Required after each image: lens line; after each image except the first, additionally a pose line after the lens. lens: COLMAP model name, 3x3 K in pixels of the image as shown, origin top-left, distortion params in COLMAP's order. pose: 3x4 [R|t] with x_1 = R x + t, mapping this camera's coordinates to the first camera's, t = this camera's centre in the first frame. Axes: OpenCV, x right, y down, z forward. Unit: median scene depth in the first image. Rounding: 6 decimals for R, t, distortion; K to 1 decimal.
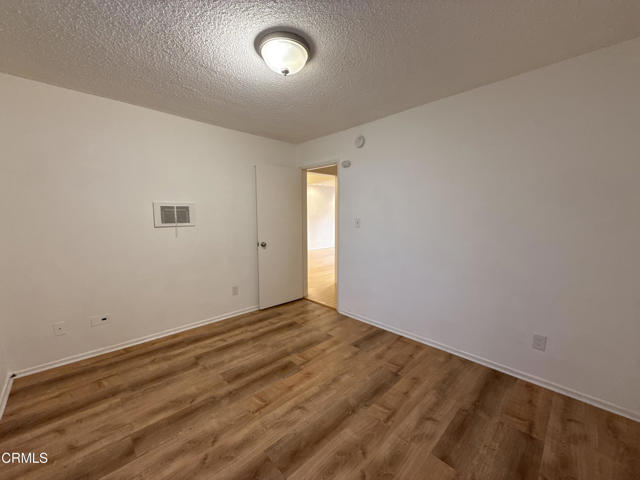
lens RADIAL K [[254.6, 0, 317.8], [0, 254.6, 240.3], [0, 0, 1]] dist [-0.001174, -0.000127]
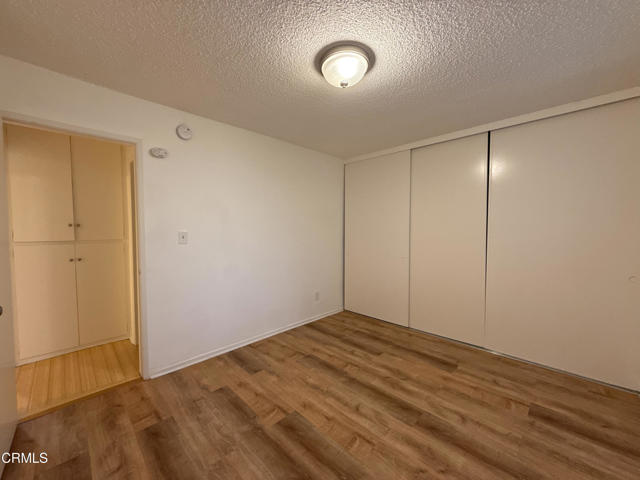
lens RADIAL K [[254.6, 0, 317.8], [0, 254.6, 240.3], [0, 0, 1]] dist [-0.001174, -0.000127]
pose [[-0.020895, -0.045246, 0.998757, -0.862286], [0.096332, 0.994236, 0.047056, -0.081062], [-0.995130, 0.097195, -0.016416, 0.882132]]
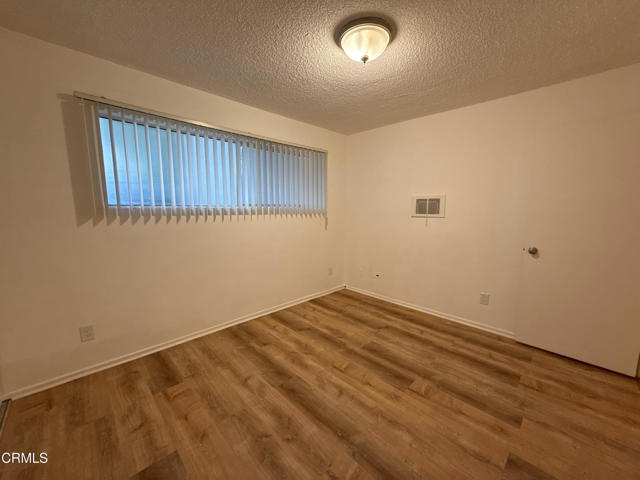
lens RADIAL K [[254.6, 0, 317.8], [0, 254.6, 240.3], [0, 0, 1]] dist [-0.001174, -0.000127]
pose [[0.012026, 0.130618, -0.991360, 0.696858], [-0.103308, 0.986288, 0.128697, -0.061246], [0.994577, 0.100868, 0.025355, 0.647847]]
